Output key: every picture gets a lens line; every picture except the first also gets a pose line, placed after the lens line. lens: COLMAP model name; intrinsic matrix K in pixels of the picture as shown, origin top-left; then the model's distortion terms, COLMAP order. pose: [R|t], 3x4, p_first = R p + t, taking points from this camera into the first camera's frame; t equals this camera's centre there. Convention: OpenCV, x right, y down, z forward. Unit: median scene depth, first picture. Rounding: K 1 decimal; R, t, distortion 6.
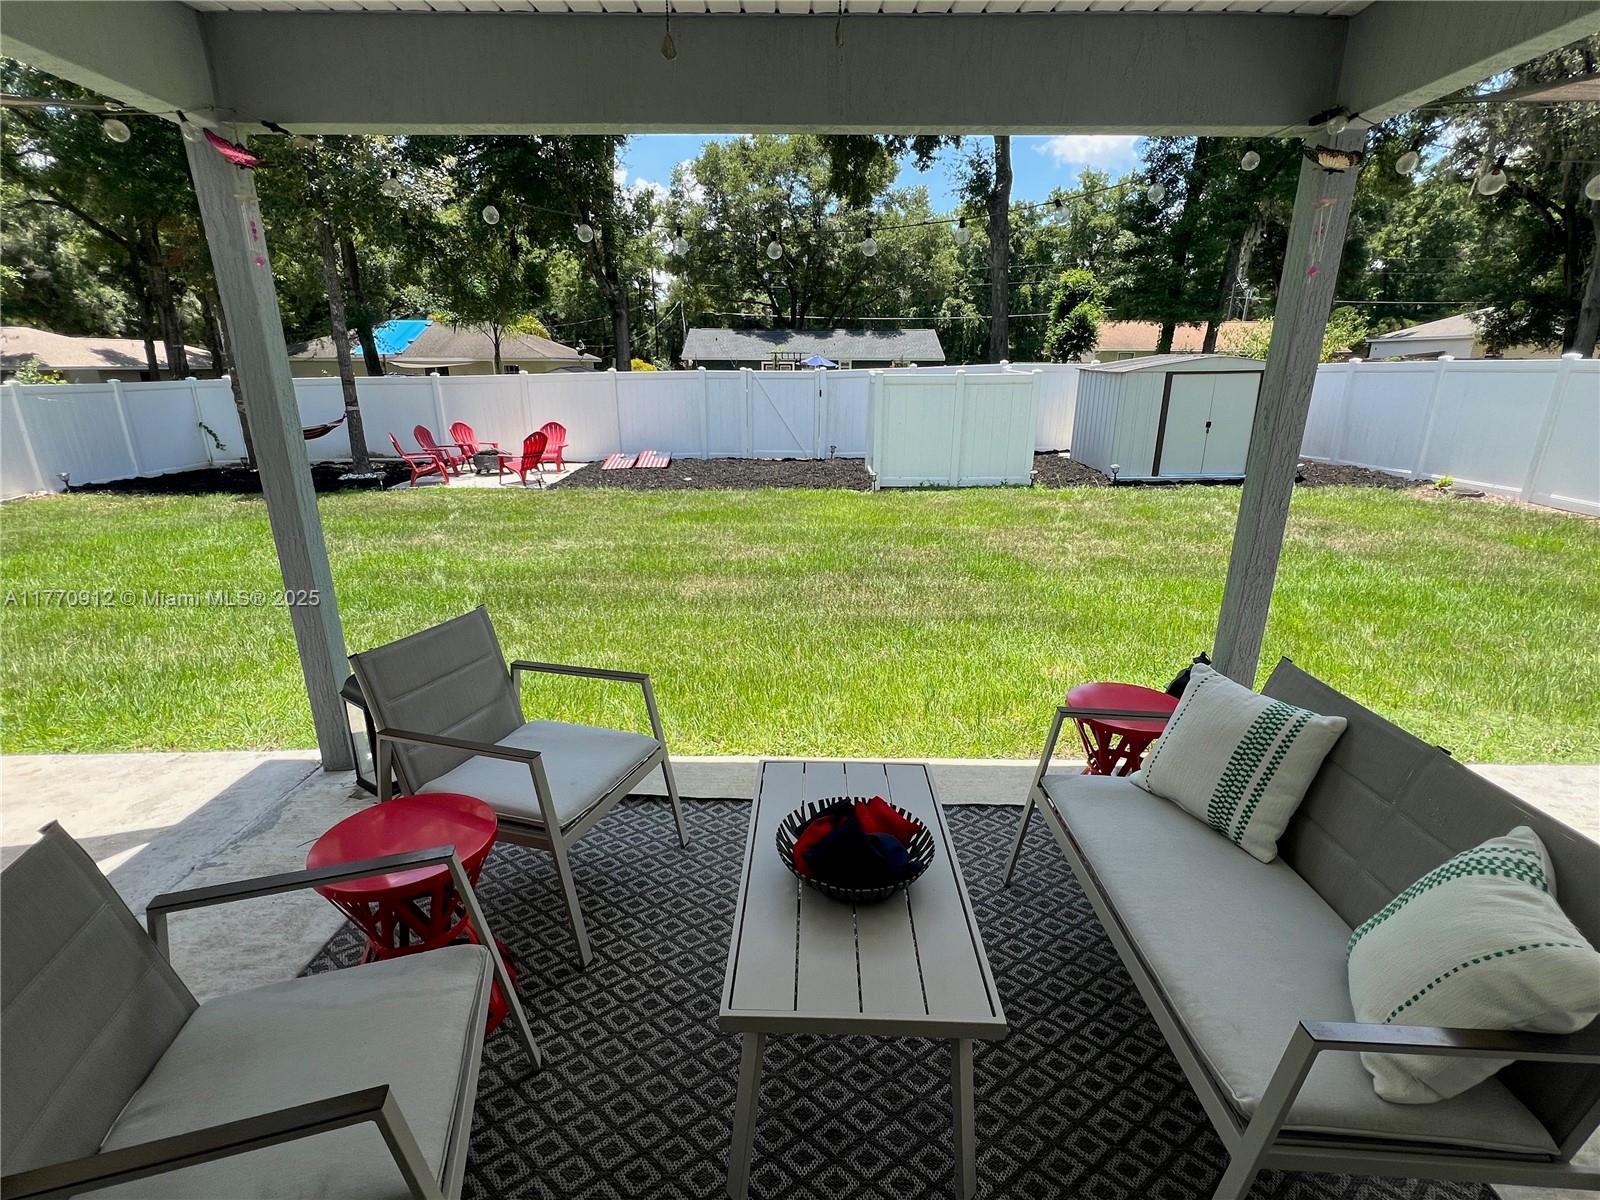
lens RADIAL K [[735.8, 0, 796.5], [0, 735.8, 593.1], [0, 0, 1]] dist [-0.003888, 0.000945]
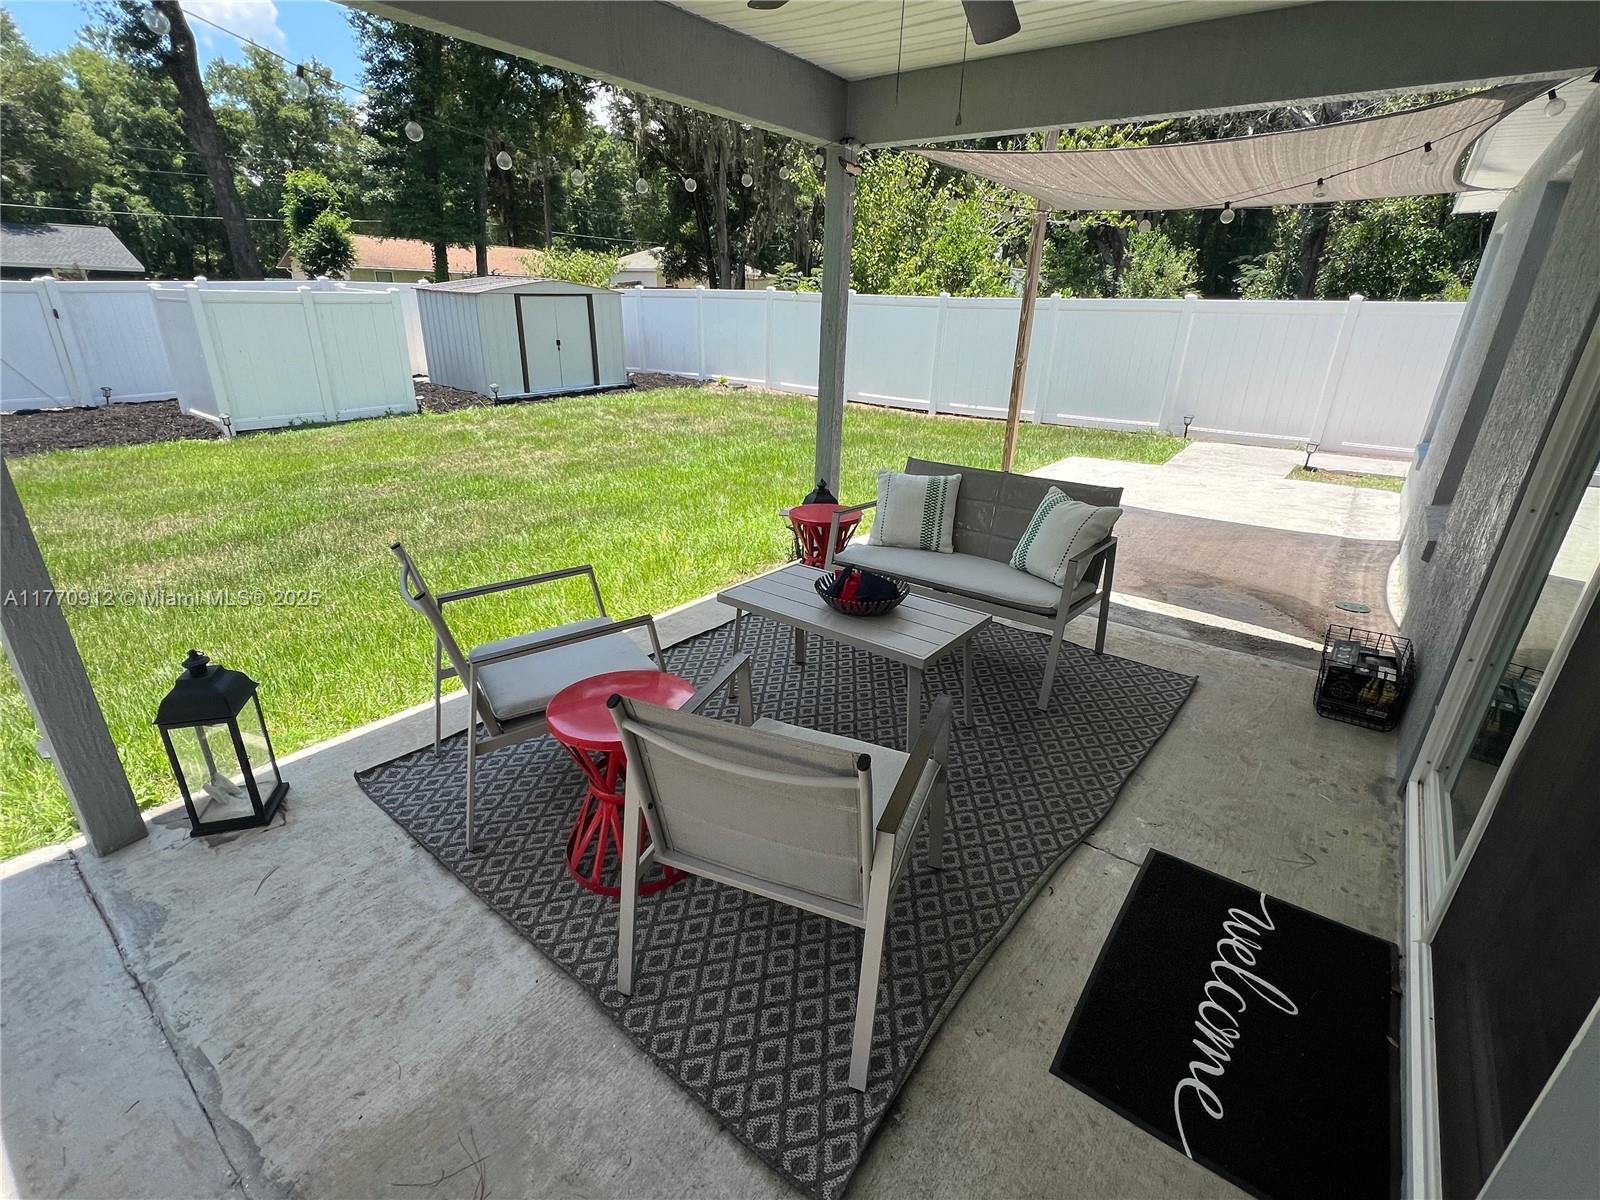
lens RADIAL K [[735.8, 0, 792.0], [0, 735.8, 591.8], [0, 0, 1]] dist [-0.003888, 0.000945]
pose [[0.612689, -0.277156, 0.740132, -0.068432], [0.206616, 0.960095, 0.188486, 0.000147], [-0.762838, 0.037440, 0.645505, 0.002890]]
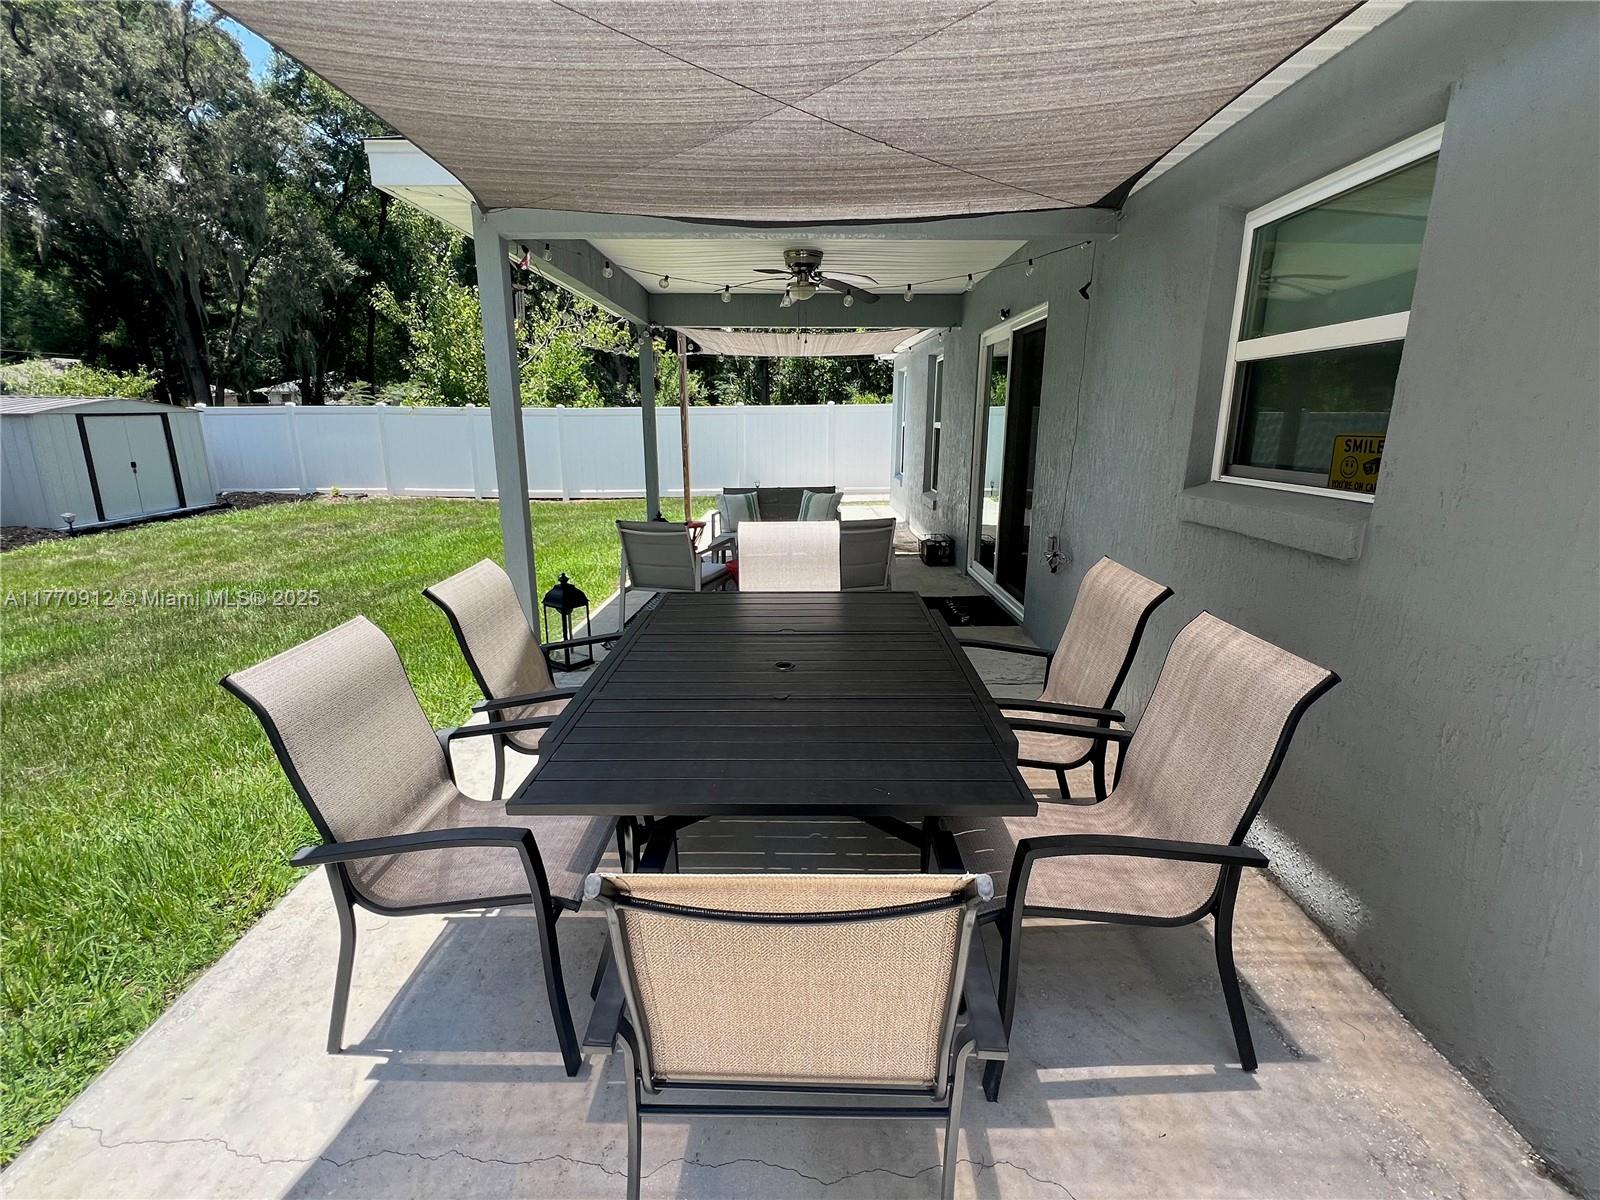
lens RADIAL K [[735.8, 0, 789.7], [0, 735.8, 591.1], [0, 0, 1]] dist [-0.003888, 0.000945]
pose [[0.010890, -0.228757, 0.973423, -0.192895], [0.292255, 0.931702, 0.215683, -0.007909], [-0.956279, 0.282138, 0.077002, 0.040410]]
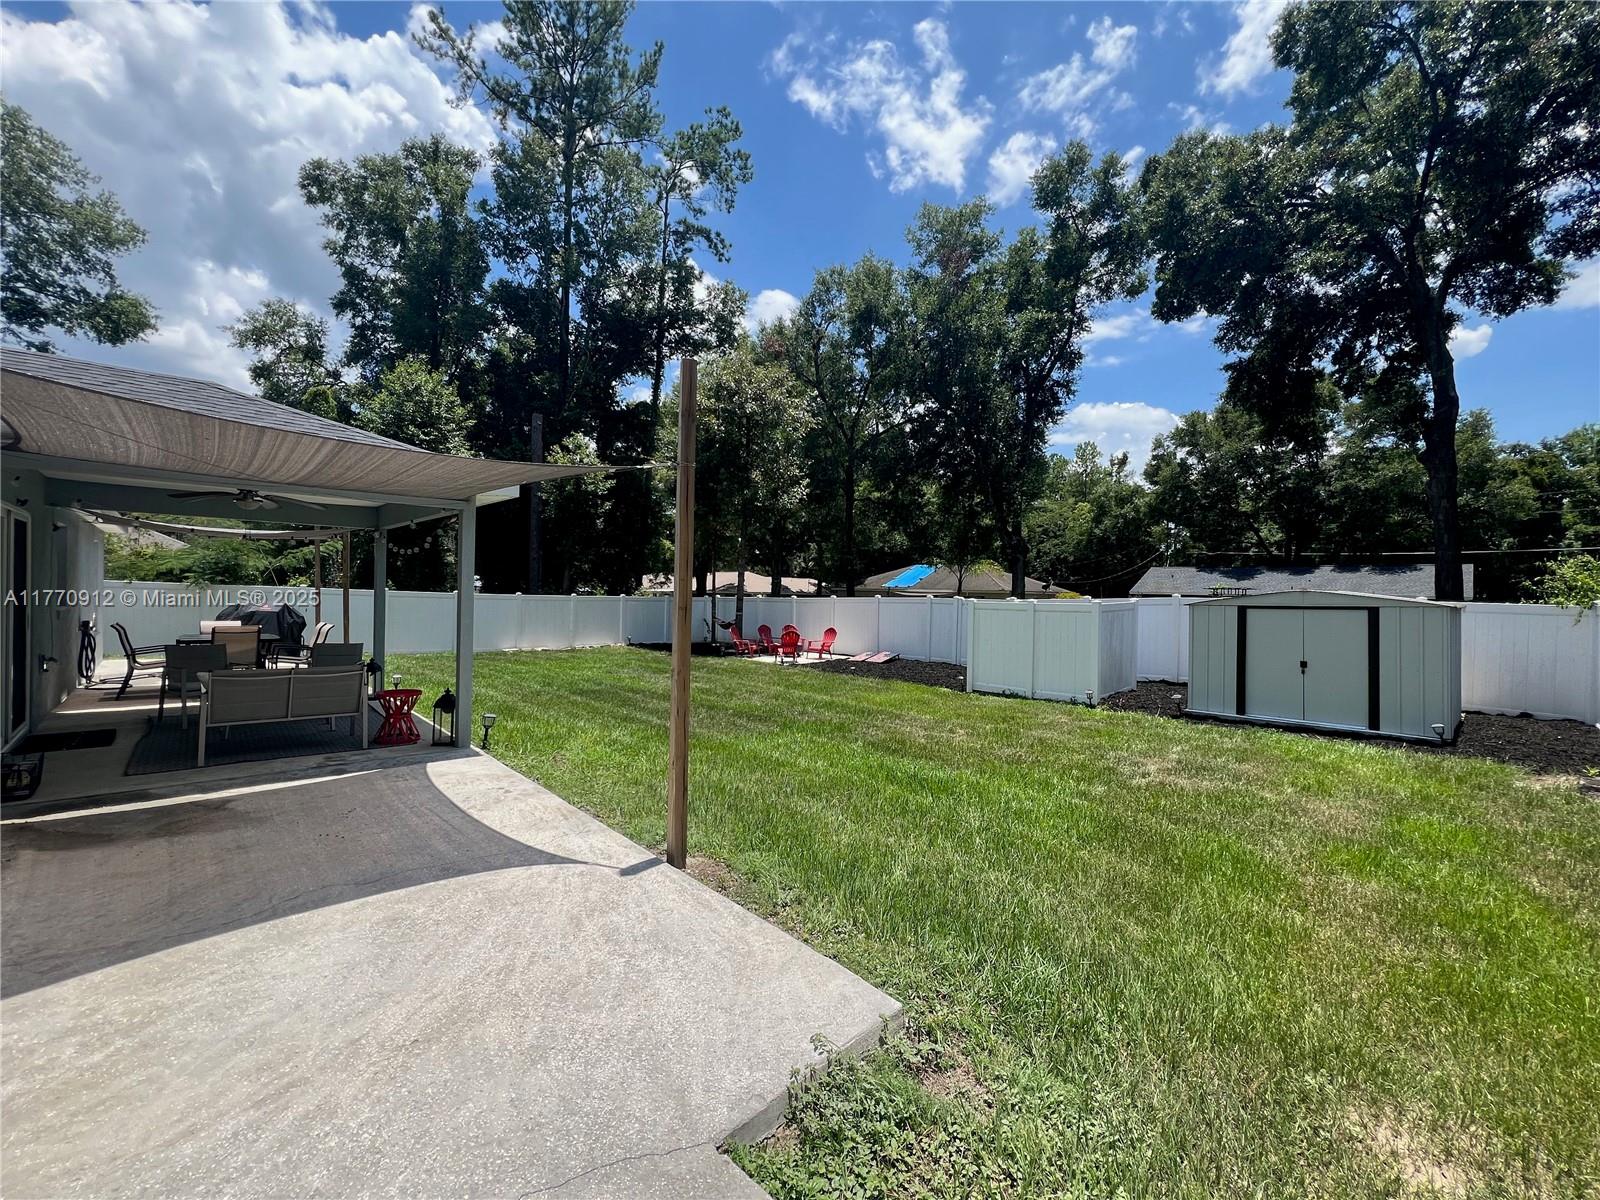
lens RADIAL K [[639.1, 0, 809.6], [0, 639.1, 594.6], [0, 0, 1]] dist [-0.000610, 0.000311]
pose [[0.702696, 0.014281, -0.711347, 0.286473], [-0.227548, 0.951799, -0.205673, -0.006072], [0.674122, 0.306391, 0.672075, 0.020656]]
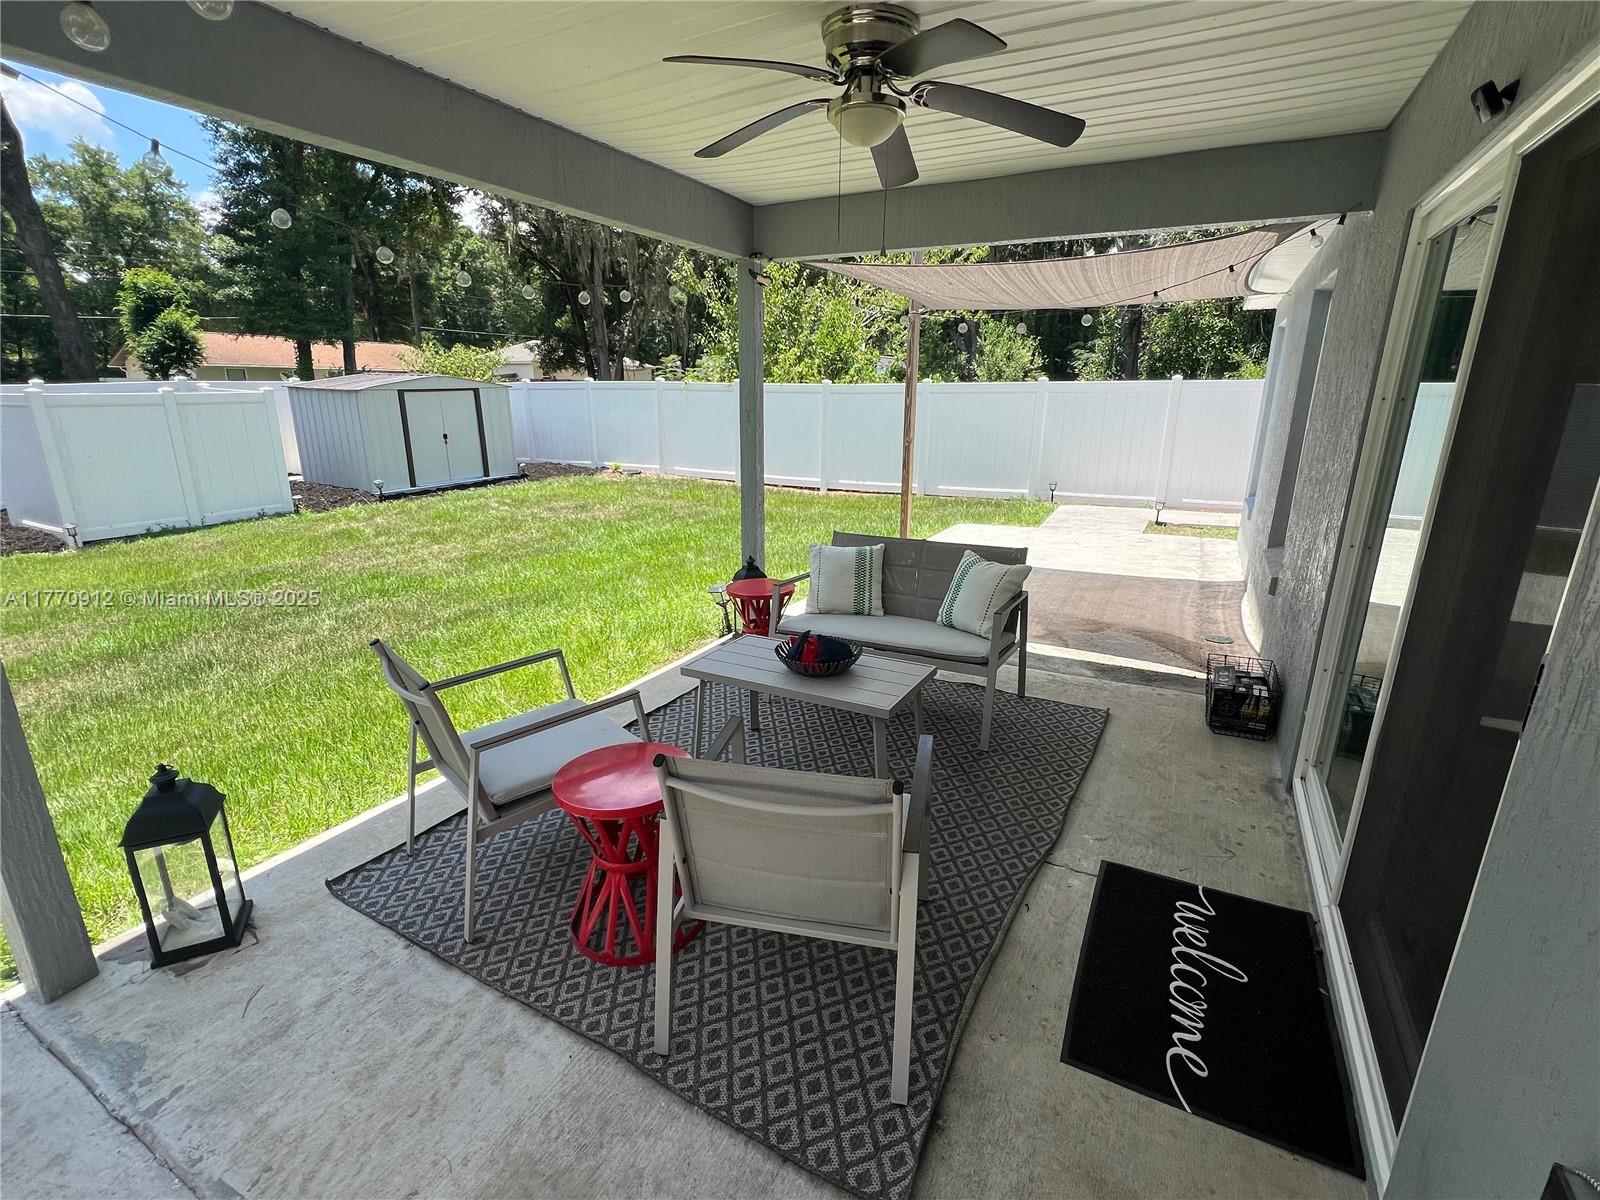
lens RADIAL K [[735.8, 0, 792.9], [0, 735.8, 588.7], [0, 0, 1]] dist [-0.003888, 0.000945]
pose [[0.476369, -0.229270, 0.848827, -0.079175], [0.252679, 0.960378, 0.117595, -0.001904], [-0.842156, 0.158462, 0.515426, 0.005717]]
